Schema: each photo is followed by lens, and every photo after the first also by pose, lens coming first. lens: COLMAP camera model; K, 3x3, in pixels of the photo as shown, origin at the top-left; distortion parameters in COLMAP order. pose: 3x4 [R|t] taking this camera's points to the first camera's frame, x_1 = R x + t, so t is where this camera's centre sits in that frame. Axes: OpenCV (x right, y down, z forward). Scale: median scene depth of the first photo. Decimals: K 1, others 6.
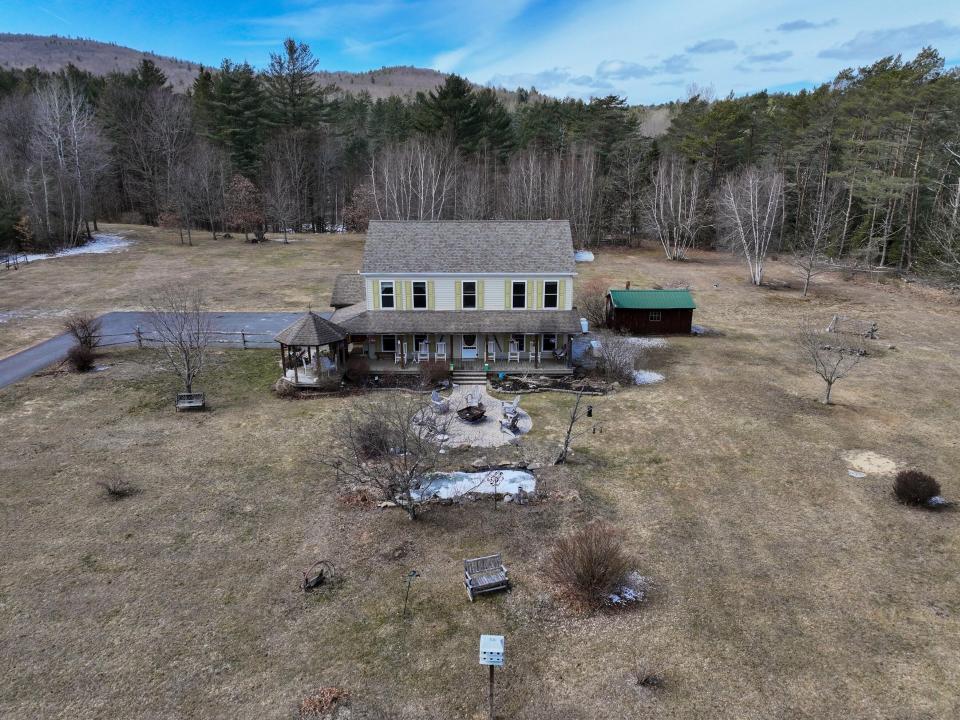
lens RADIAL K [[676.2, 0, 483.3], [0, 676.2, 353.2], [0, 0, 1]] dist [-0.002296, 0.022245]
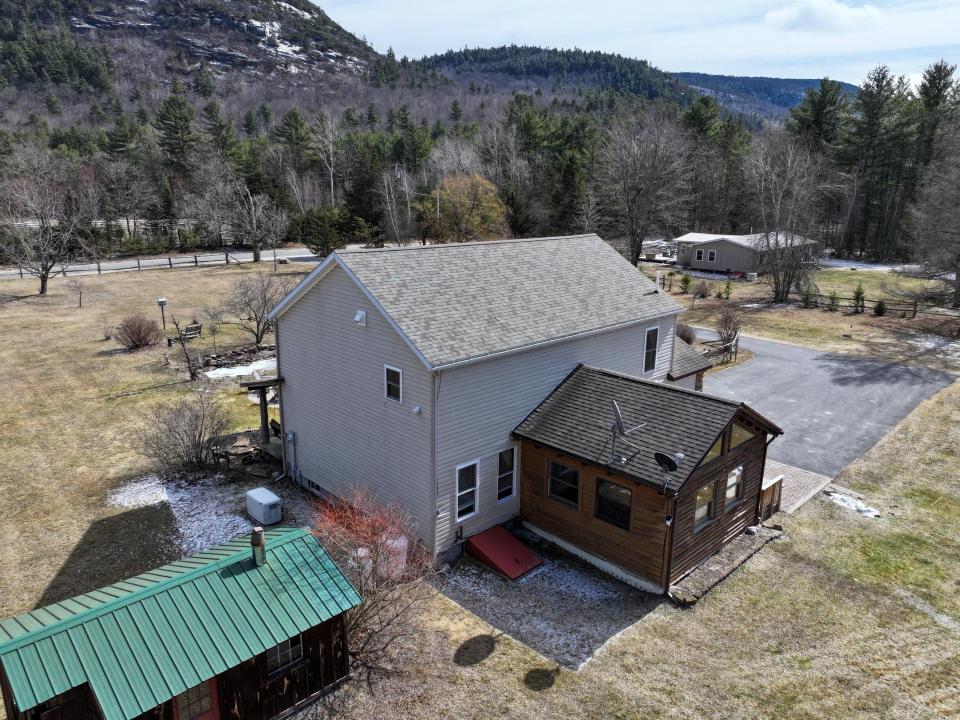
lens RADIAL K [[676.2, 0, 483.3], [0, 676.2, 353.2], [0, 0, 1]] dist [-0.002296, 0.022245]
pose [[-0.724112, 0.156143, -0.671775, 0.402657], [-0.221447, 0.869822, 0.440875, -0.391433], [0.653164, 0.468005, -0.595271, 1.487933]]
